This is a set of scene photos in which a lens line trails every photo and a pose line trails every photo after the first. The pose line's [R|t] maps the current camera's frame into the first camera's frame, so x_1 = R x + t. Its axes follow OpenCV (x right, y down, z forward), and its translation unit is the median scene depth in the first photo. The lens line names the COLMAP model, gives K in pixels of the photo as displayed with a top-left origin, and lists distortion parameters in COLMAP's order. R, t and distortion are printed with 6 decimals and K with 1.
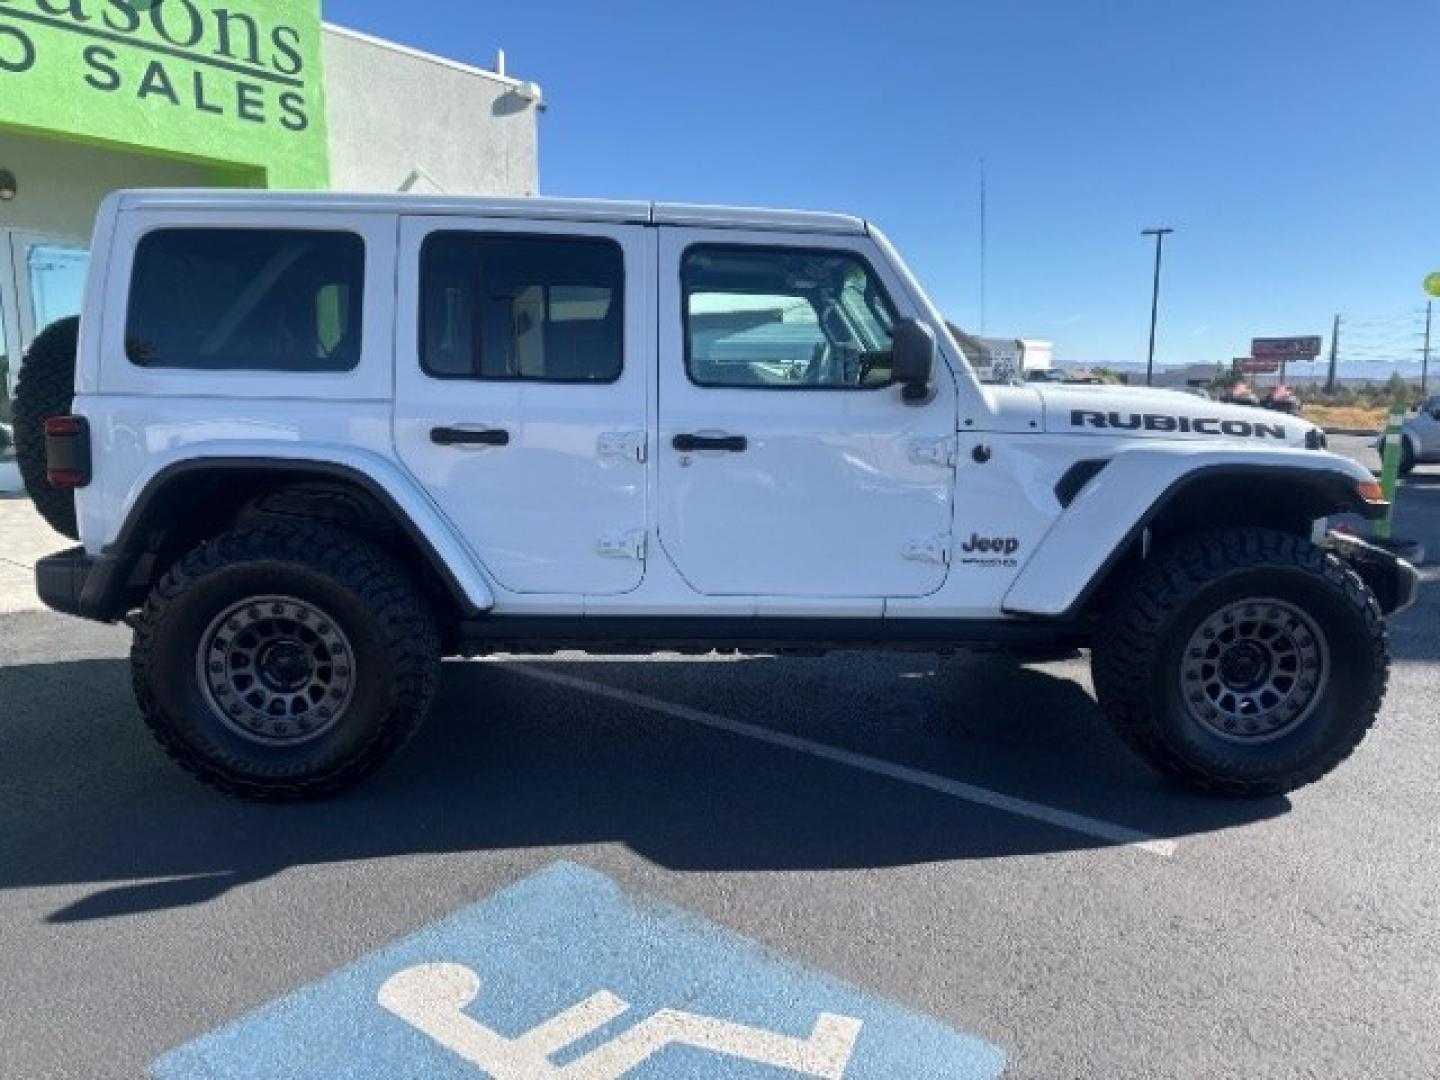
lens RADIAL K [[1012.1, 0, 719.8], [0, 1012.1, 539.2], [0, 0, 1]] dist [0.007220, -0.010685]
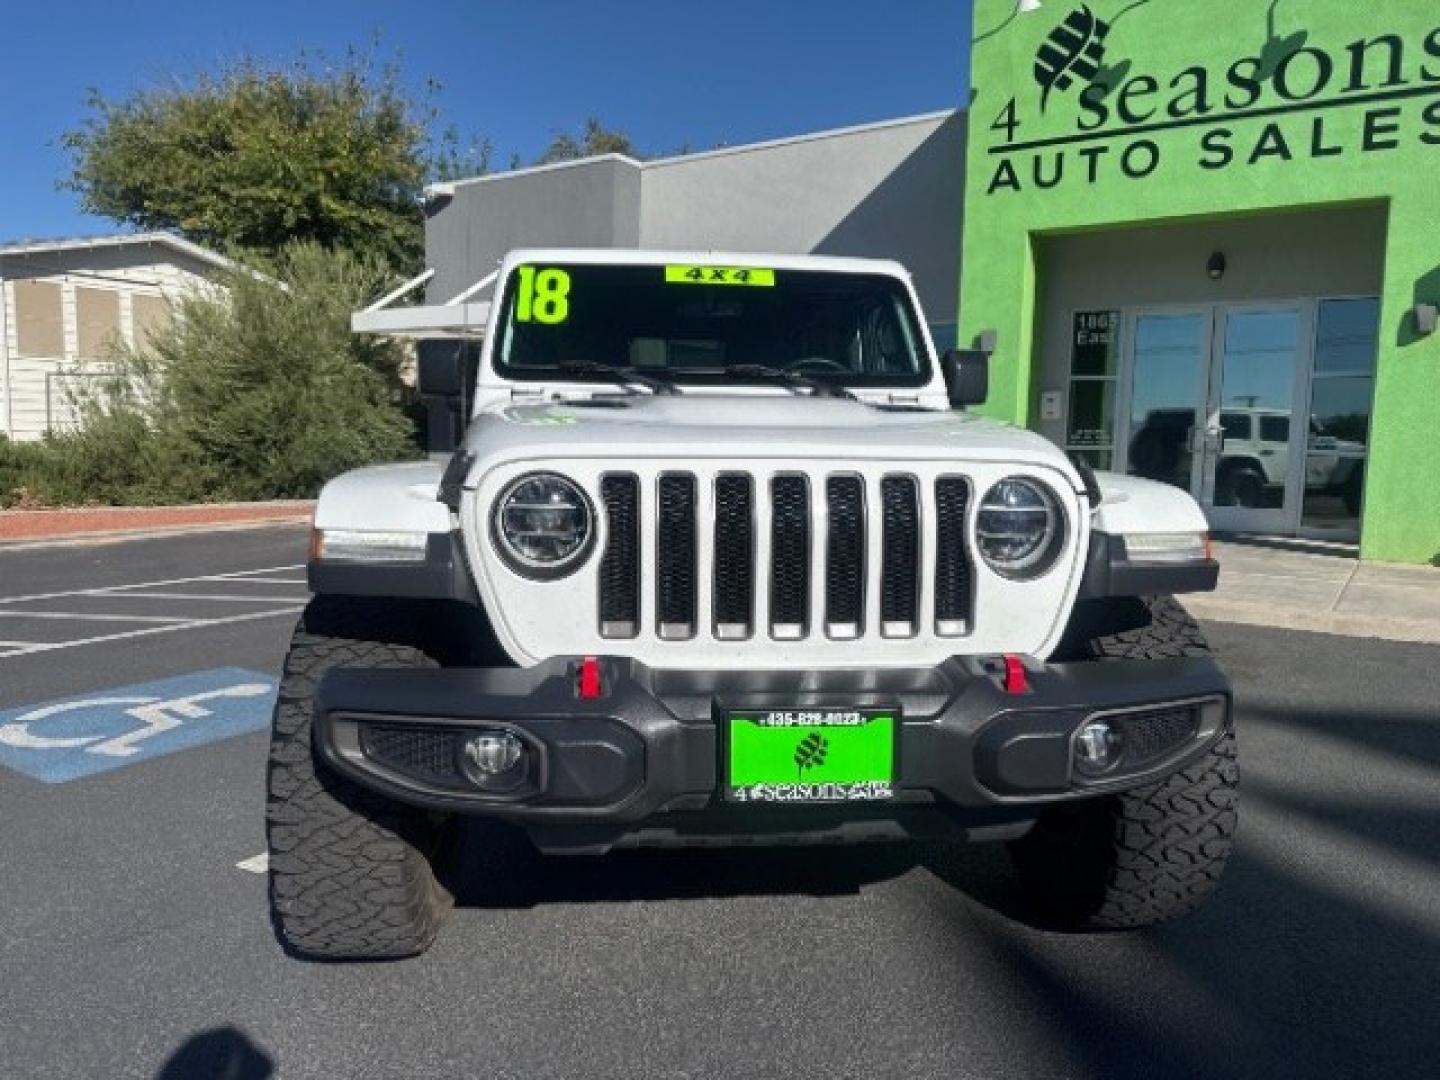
lens RADIAL K [[1012.1, 0, 719.3], [0, 1012.1, 540.7], [0, 0, 1]] dist [0.007220, -0.010685]
pose [[0.107291, 0.087794, -0.990344, 0.429879], [-0.169602, 0.983110, 0.068779, -0.033616], [0.979655, 0.160585, 0.120369, 0.395246]]
